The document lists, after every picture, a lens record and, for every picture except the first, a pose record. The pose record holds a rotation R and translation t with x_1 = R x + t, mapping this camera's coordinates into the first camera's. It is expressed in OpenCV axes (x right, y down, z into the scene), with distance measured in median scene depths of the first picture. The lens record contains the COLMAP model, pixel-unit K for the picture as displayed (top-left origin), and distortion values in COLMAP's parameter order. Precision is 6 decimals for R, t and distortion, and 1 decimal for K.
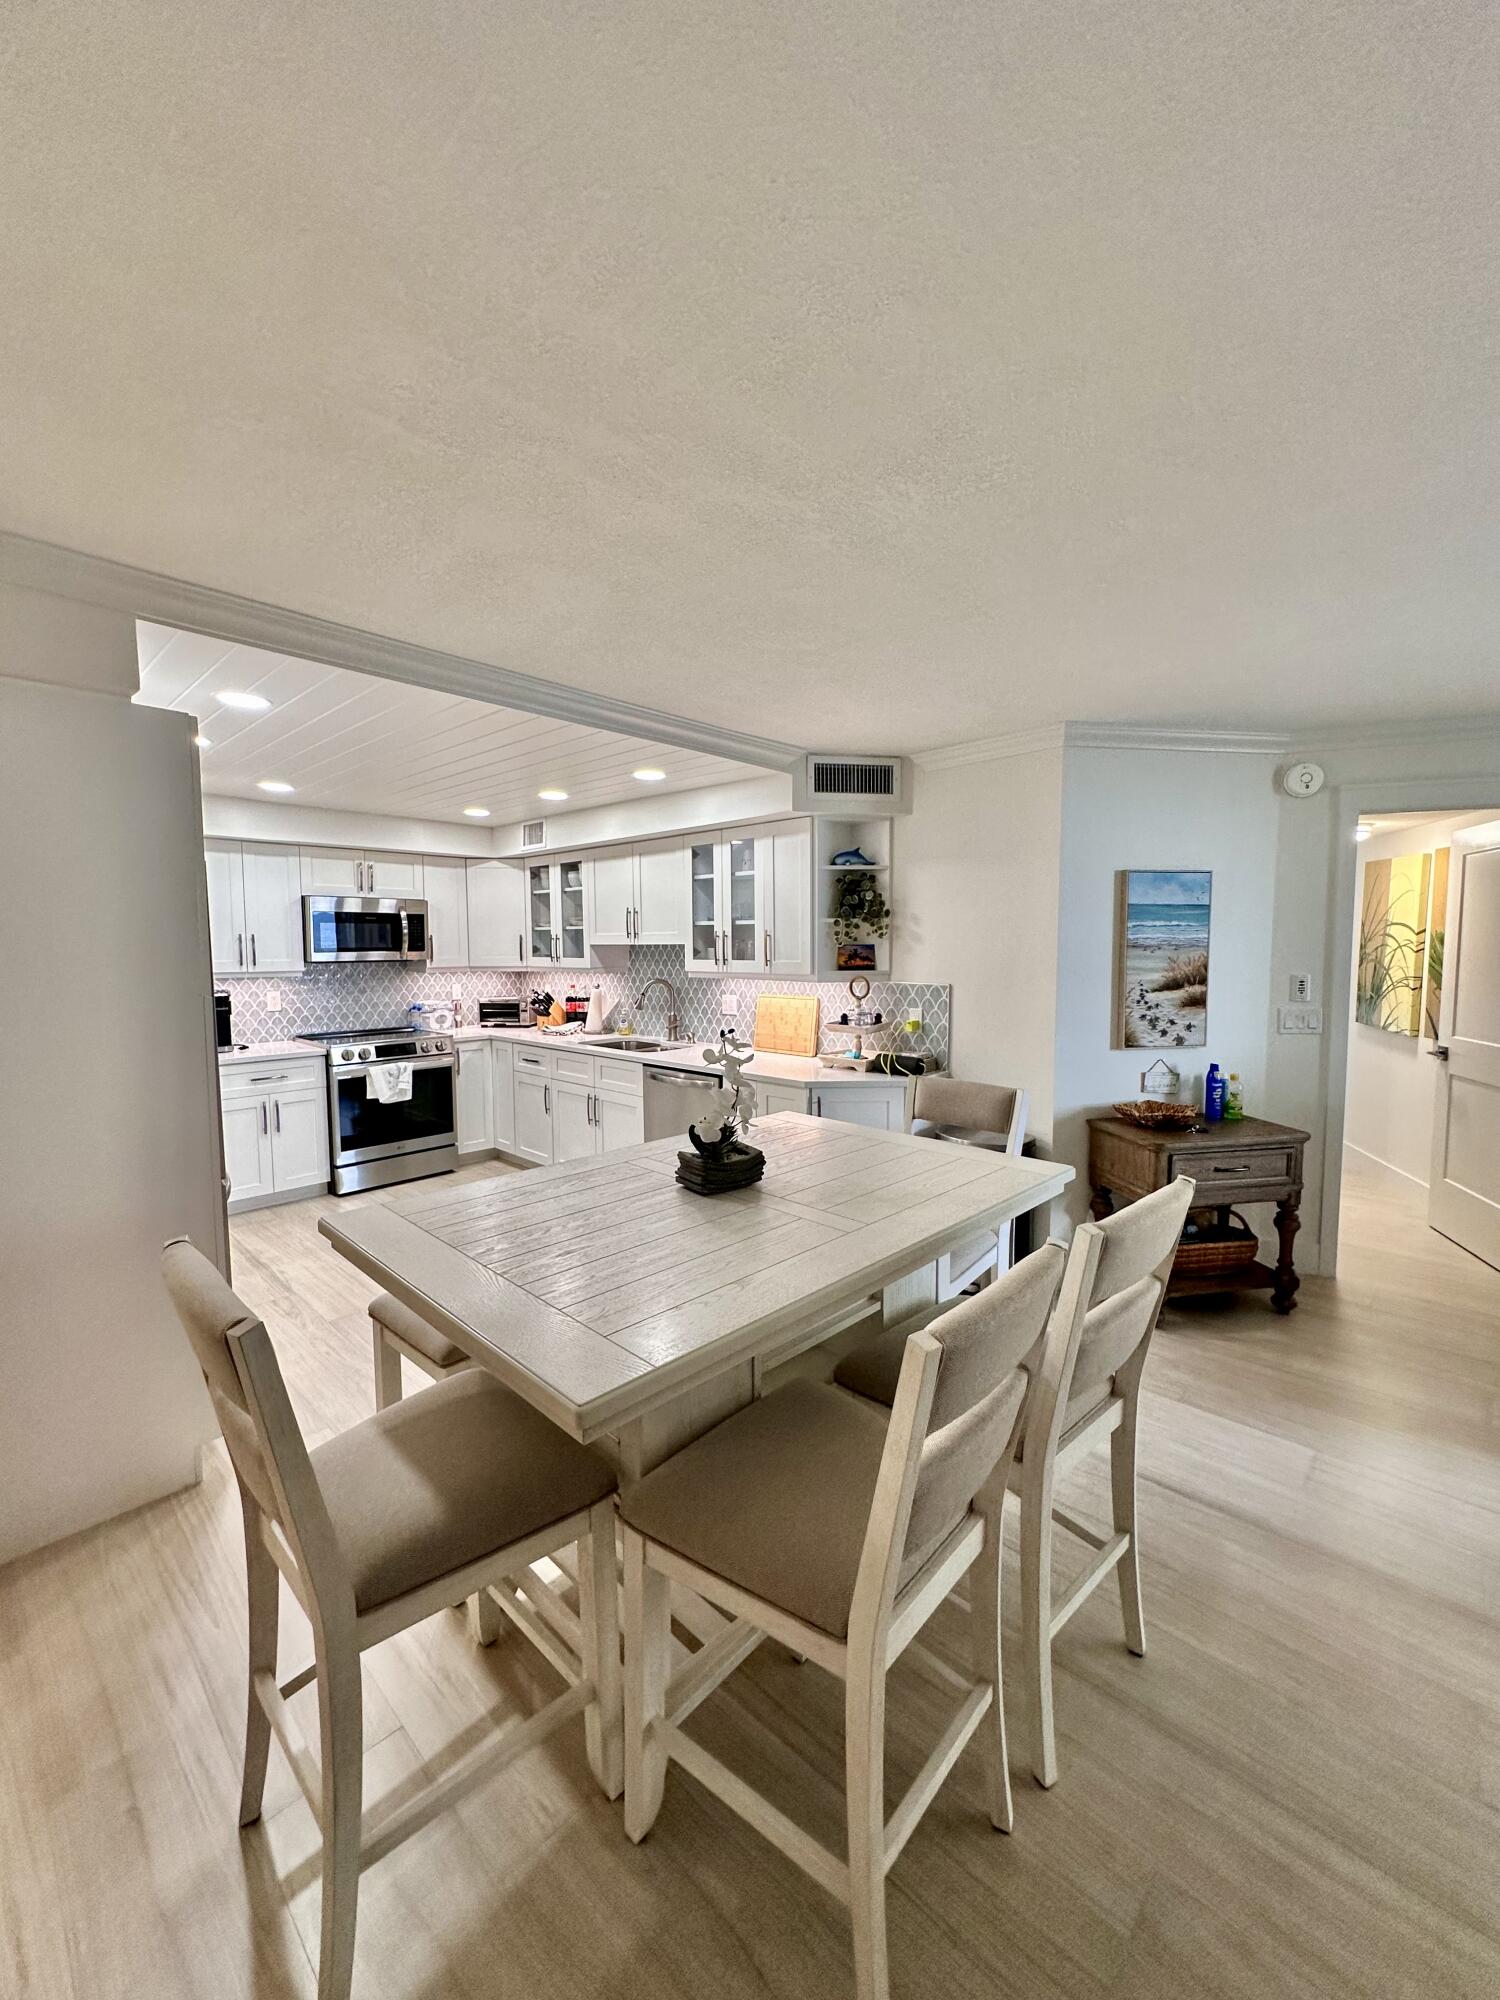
lens RADIAL K [[792.2, 0, 748.5], [0, 792.2, 994.1], [0, 0, 1]] dist [-0.001655, 0.000272]
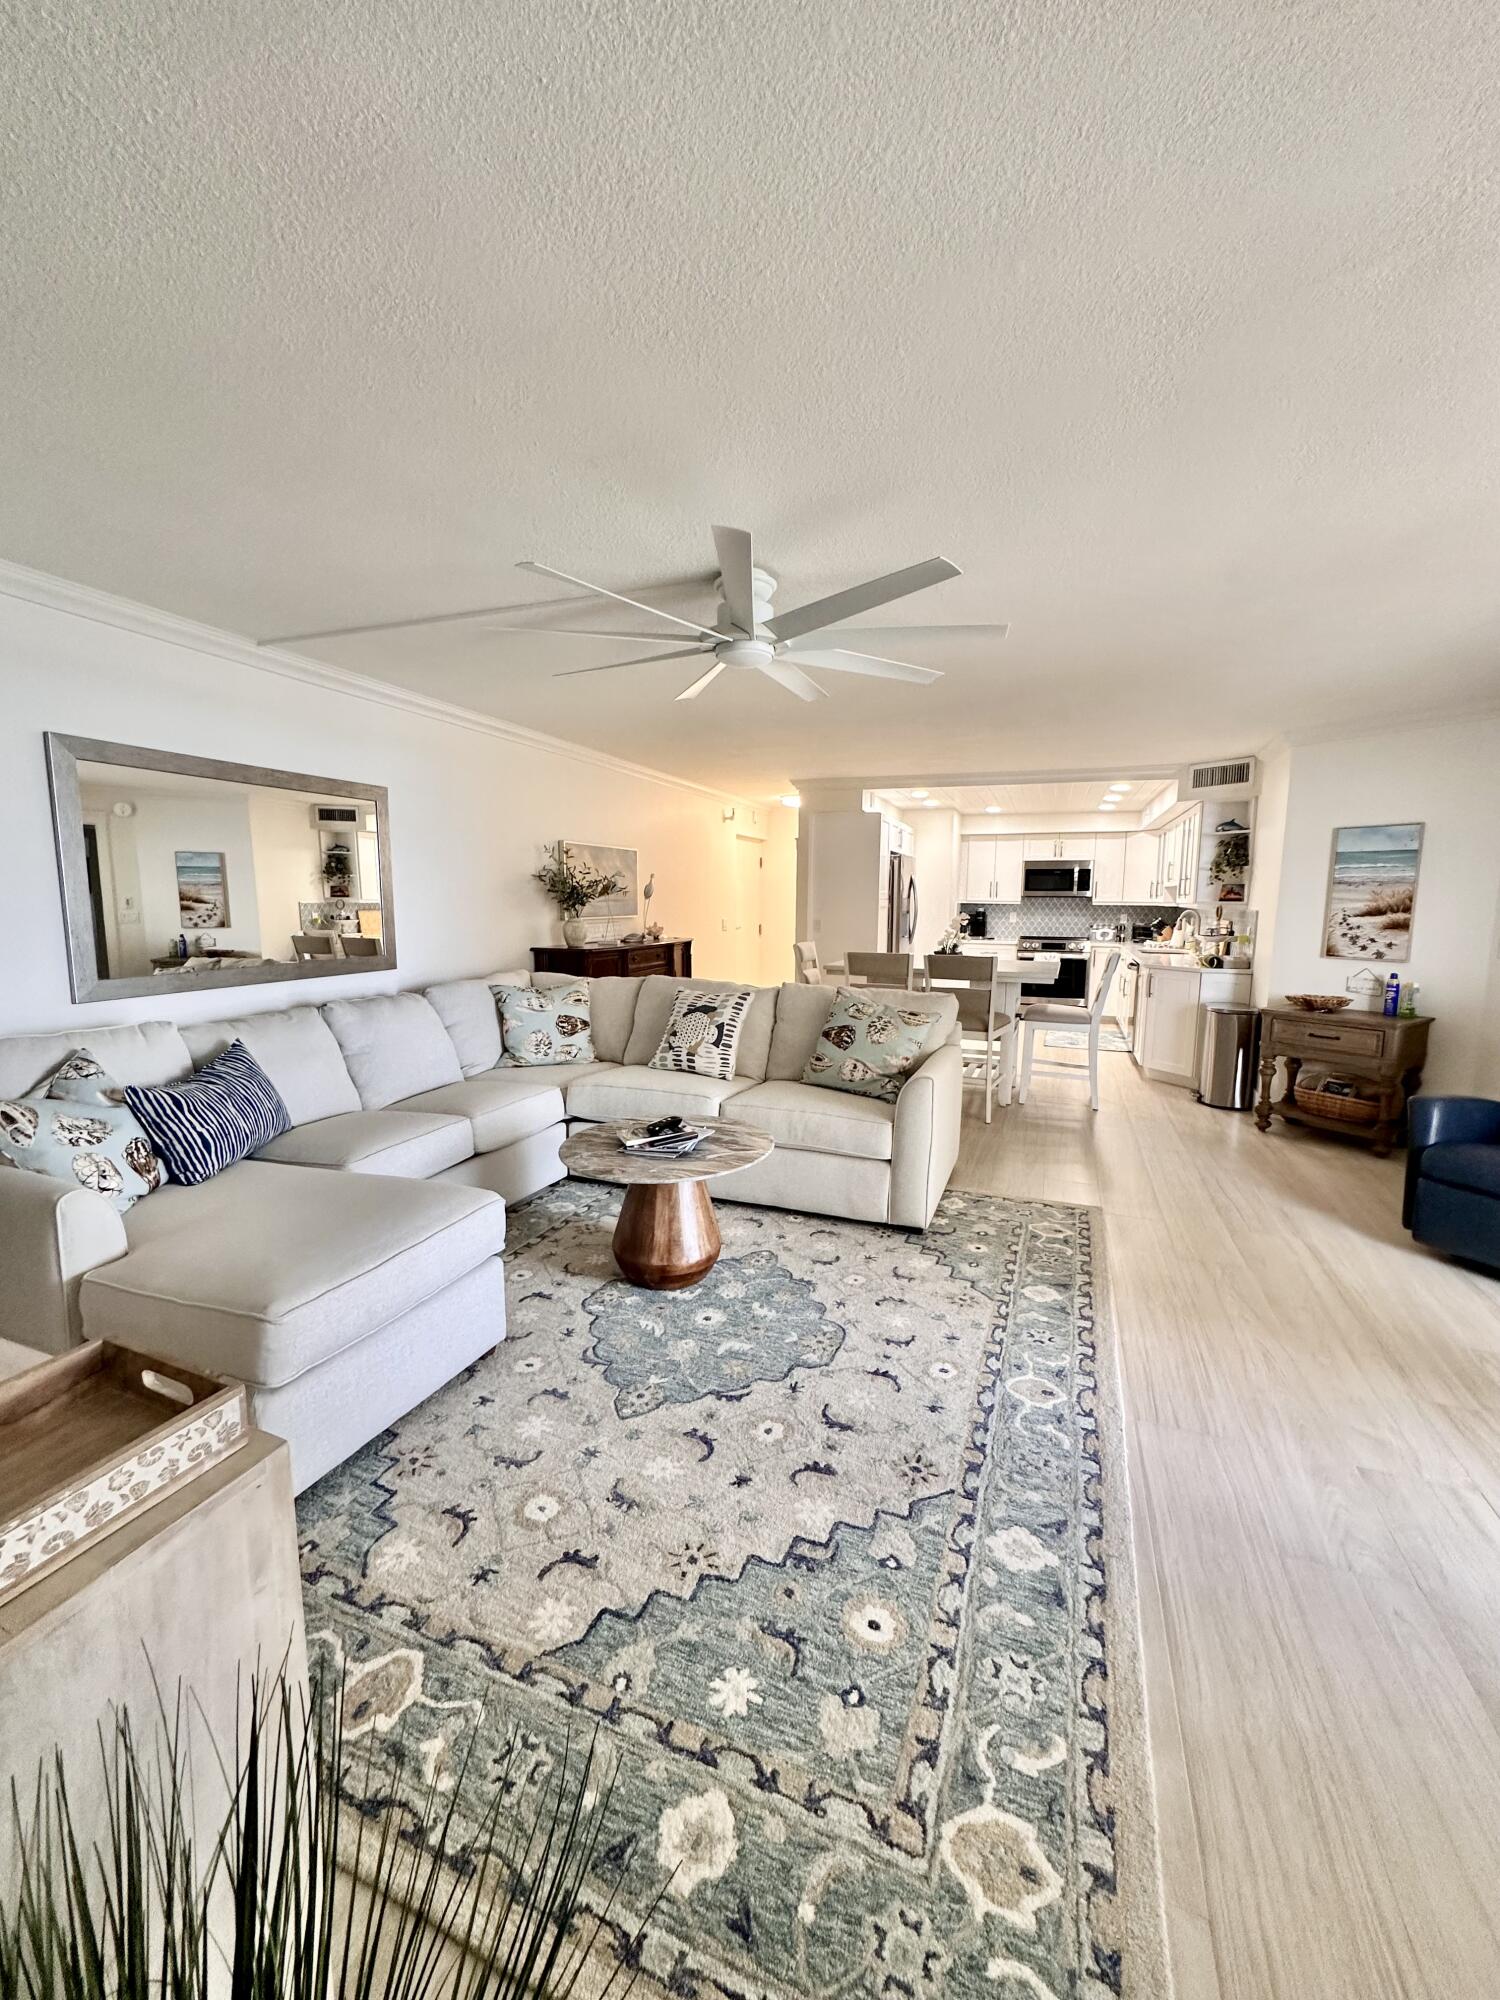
lens RADIAL K [[792.2, 0, 749.6], [0, 792.2, 998.5], [0, 0, 1]] dist [-0.001655, 0.000272]
pose [[0.385363, 0.125181, -0.914235, 1.216002], [-0.065612, 0.991965, 0.108168, 0.051145], [0.920430, 0.018301, 0.390480, -0.427669]]
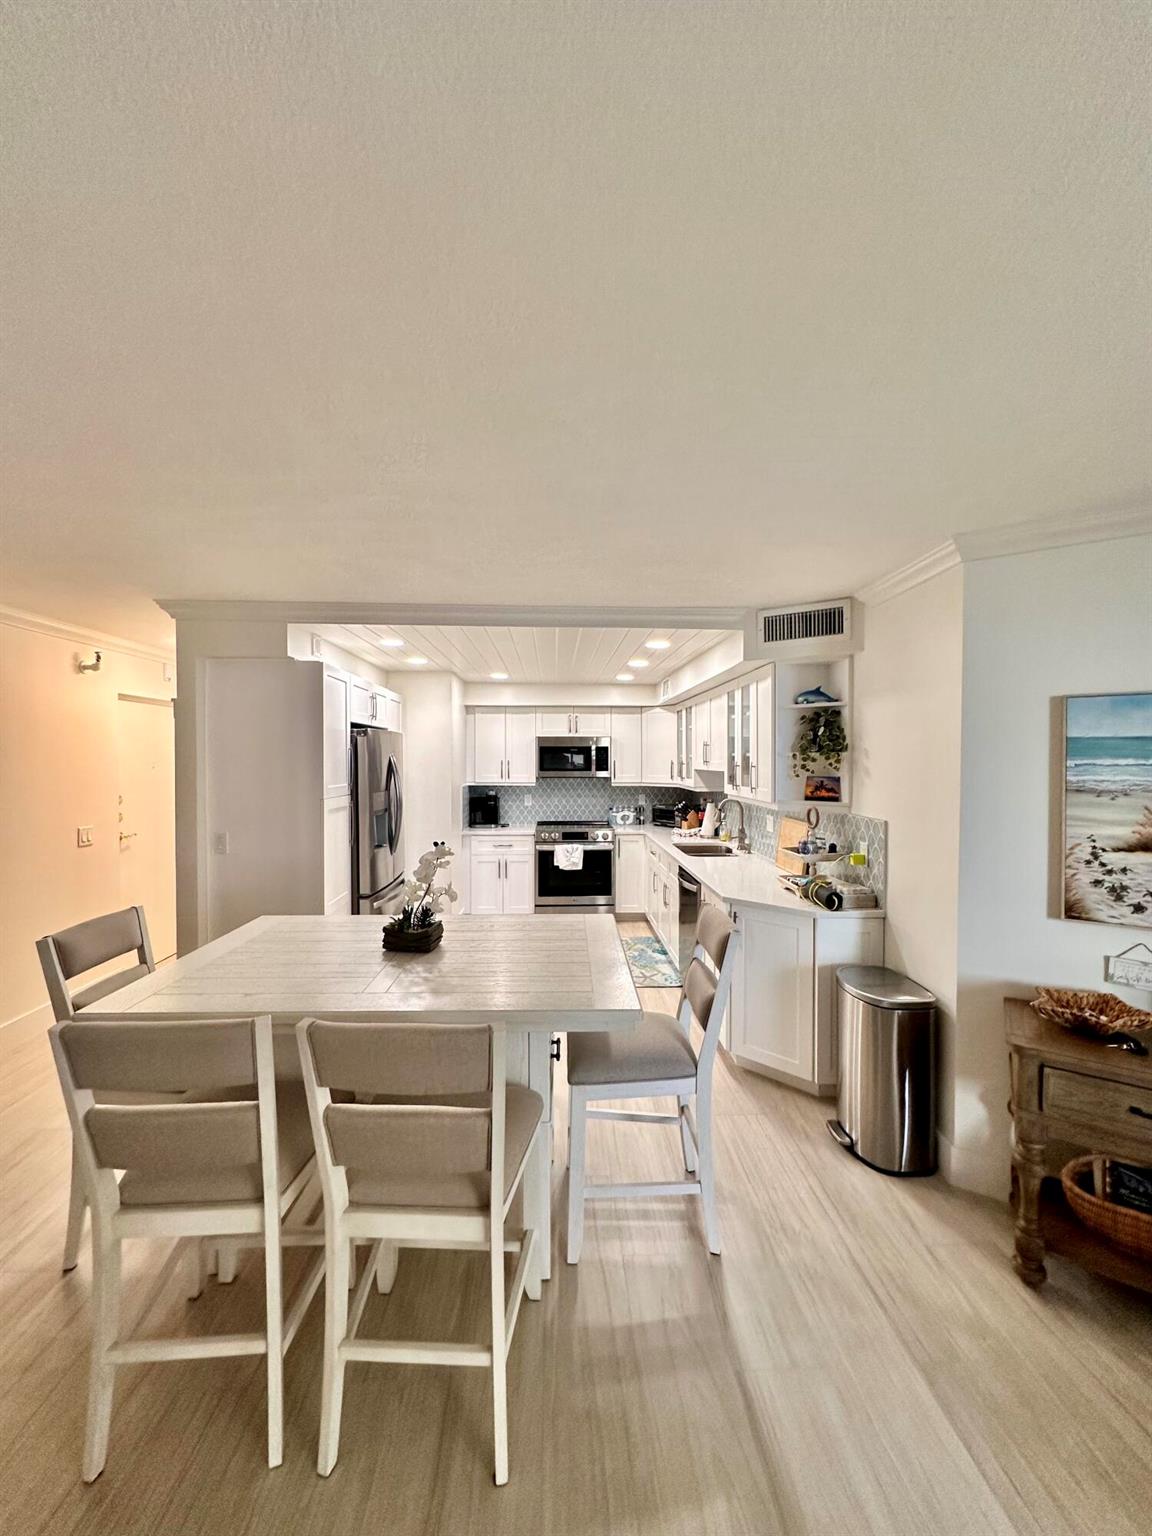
lens RADIAL K [[608.4, 0, 575.7], [0, 608.4, 766.3], [0, 0, 1]] dist [-0.001655, 0.000272]
pose [[0.716509, 0.013626, -0.697445, 0.484789], [-0.047400, 0.998449, -0.029188, -0.038112], [0.695966, 0.053972, 0.716044, 0.191429]]
